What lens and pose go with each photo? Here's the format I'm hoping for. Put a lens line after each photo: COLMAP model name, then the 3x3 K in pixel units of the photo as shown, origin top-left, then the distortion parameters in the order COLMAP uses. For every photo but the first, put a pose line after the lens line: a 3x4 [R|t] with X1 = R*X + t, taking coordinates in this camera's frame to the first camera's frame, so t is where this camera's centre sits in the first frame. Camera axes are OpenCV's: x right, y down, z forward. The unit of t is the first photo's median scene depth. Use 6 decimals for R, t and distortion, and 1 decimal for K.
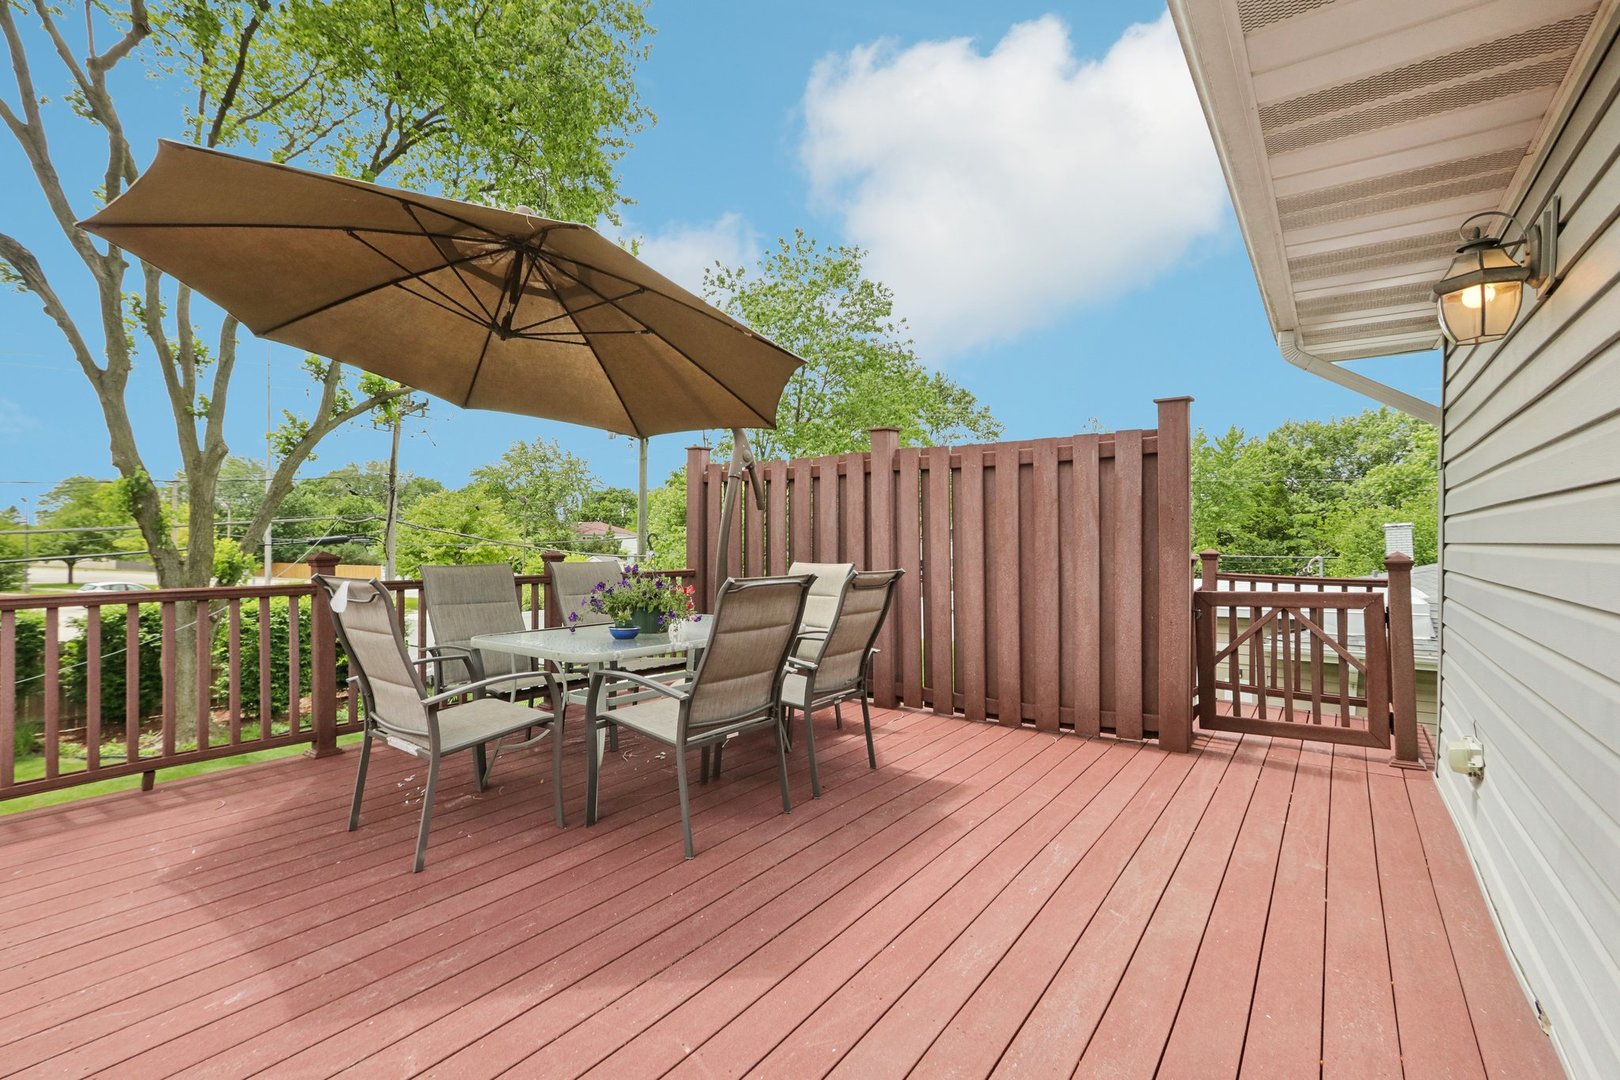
lens RADIAL K [[774.9, 0, 784.6], [0, 774.9, 524.6], [0, 0, 1]] dist [-0.016411, -0.000168]
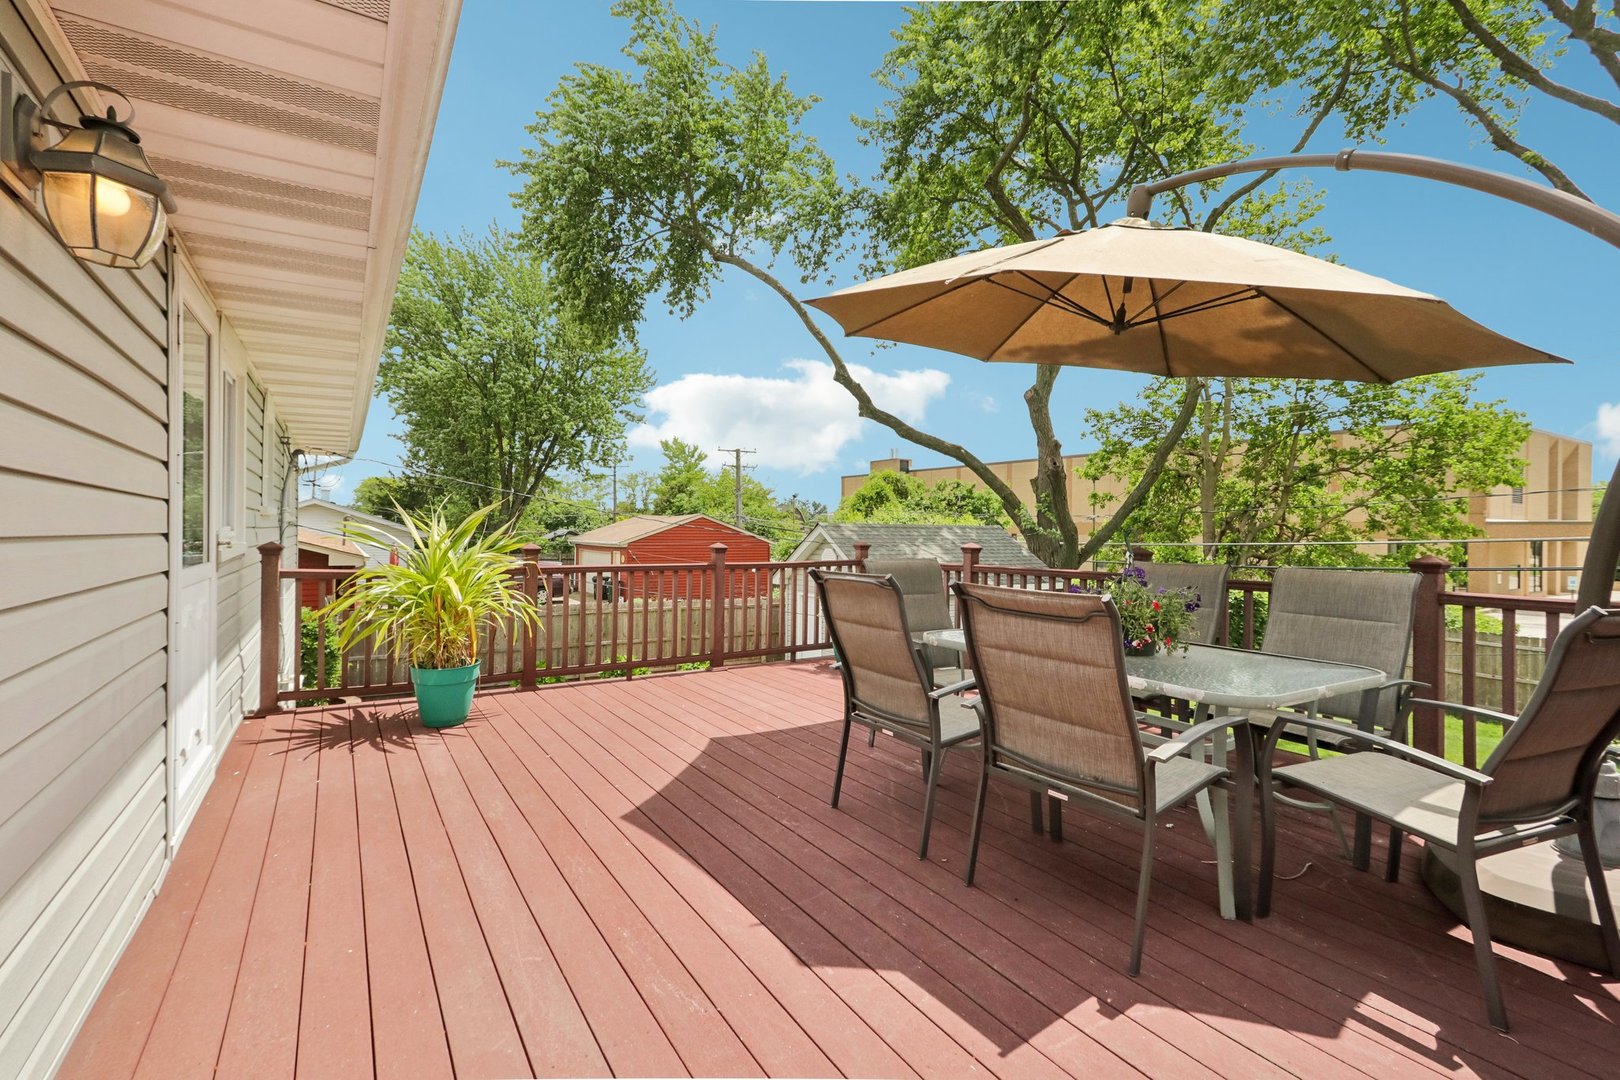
lens RADIAL K [[774.9, 0, 784.6], [0, 774.9, 524.6], [0, 0, 1]] dist [-0.016411, -0.000168]
pose [[-0.413324, -0.016038, -0.910443, 0.972948], [0.003334, 0.999812, -0.019126, 0.031291], [0.910578, -0.010941, -0.413193, 1.421362]]
